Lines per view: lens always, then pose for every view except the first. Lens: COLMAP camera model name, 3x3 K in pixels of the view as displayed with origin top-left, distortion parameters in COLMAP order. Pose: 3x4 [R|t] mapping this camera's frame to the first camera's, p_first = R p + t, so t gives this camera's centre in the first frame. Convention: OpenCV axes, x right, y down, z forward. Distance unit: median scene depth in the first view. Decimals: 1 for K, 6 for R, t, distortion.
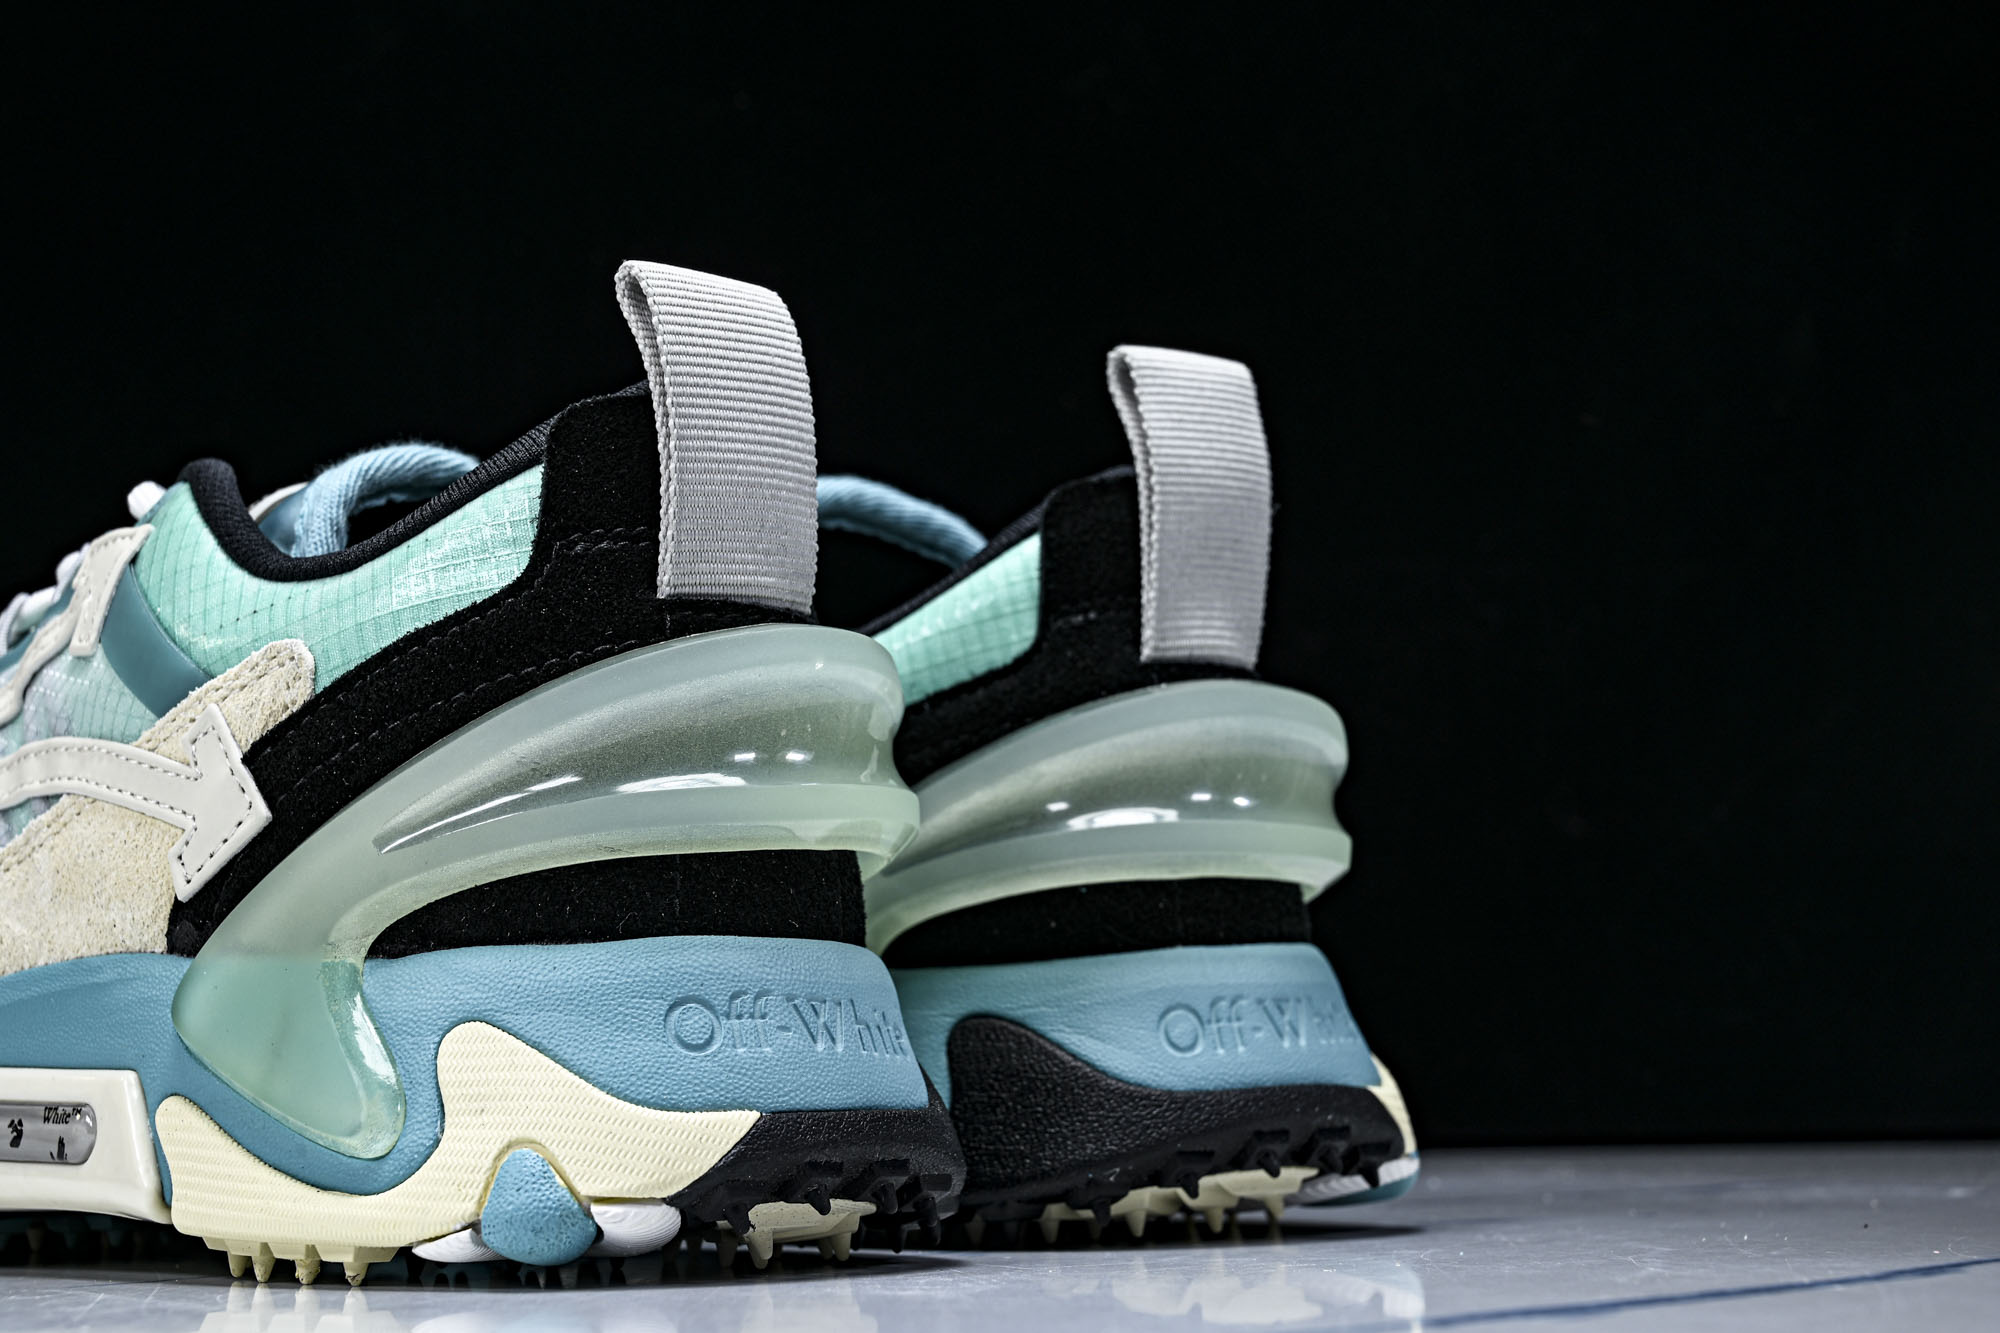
lens RADIAL K [[3338.4, 0, 1000.0], [0, 3338.4, 666.5], [0, 0, 1]] dist [0.013138, -0.068546]
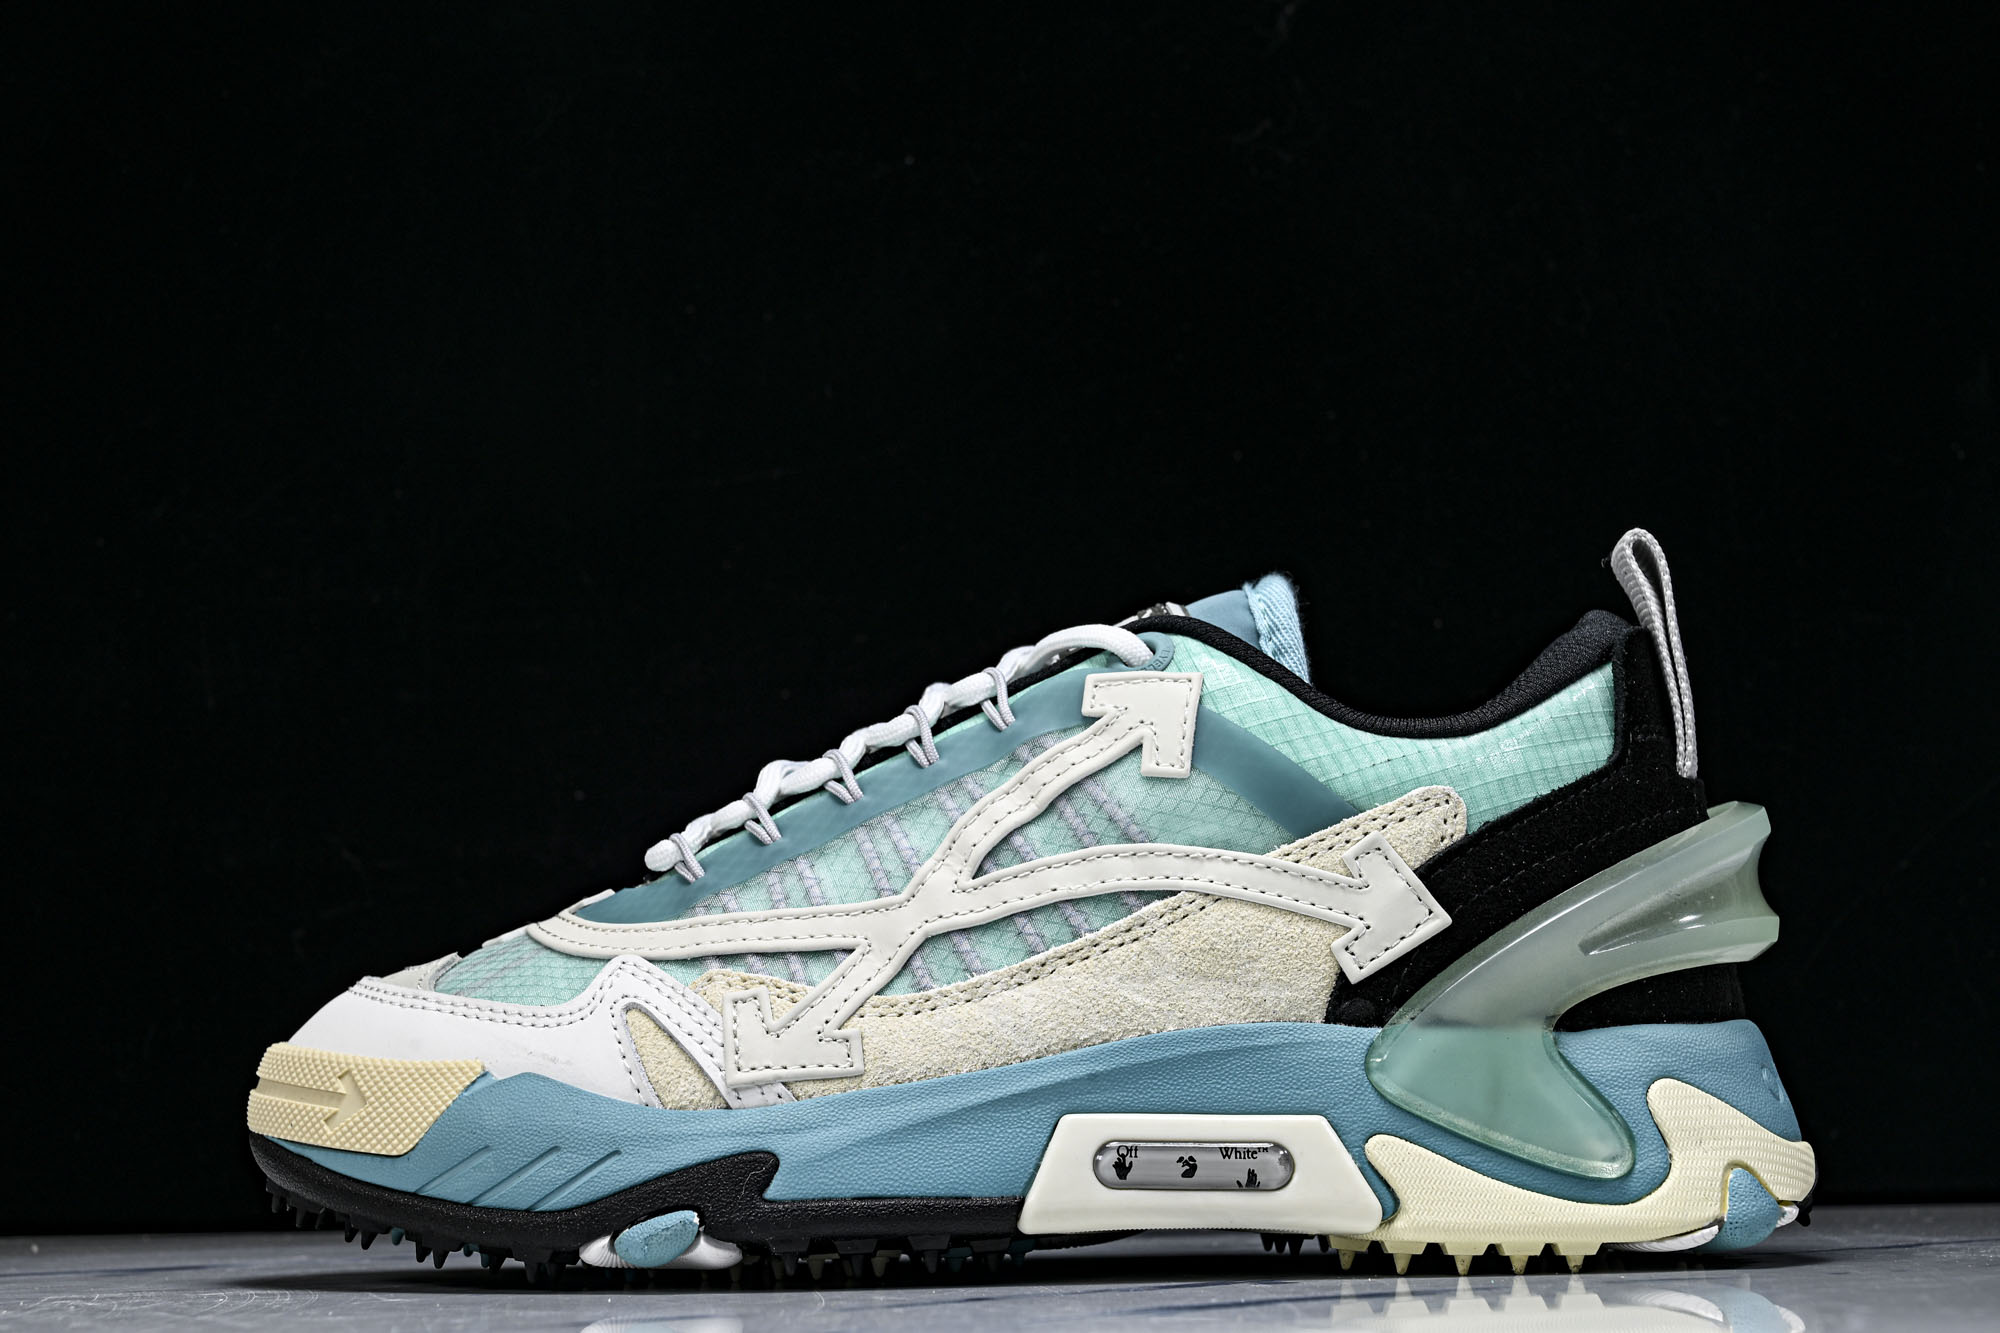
lens RADIAL K [[3338.4, 0, 1000.0], [0, 3338.4, 666.5], [0, 0, 1]] dist [0.013138, -0.068546]
pose [[0.745546, 0.073994, 0.662333, -1.218970], [-0.075846, 0.996781, -0.025982, -0.007610], [-0.662124, -0.030864, 0.748759, 0.132671]]
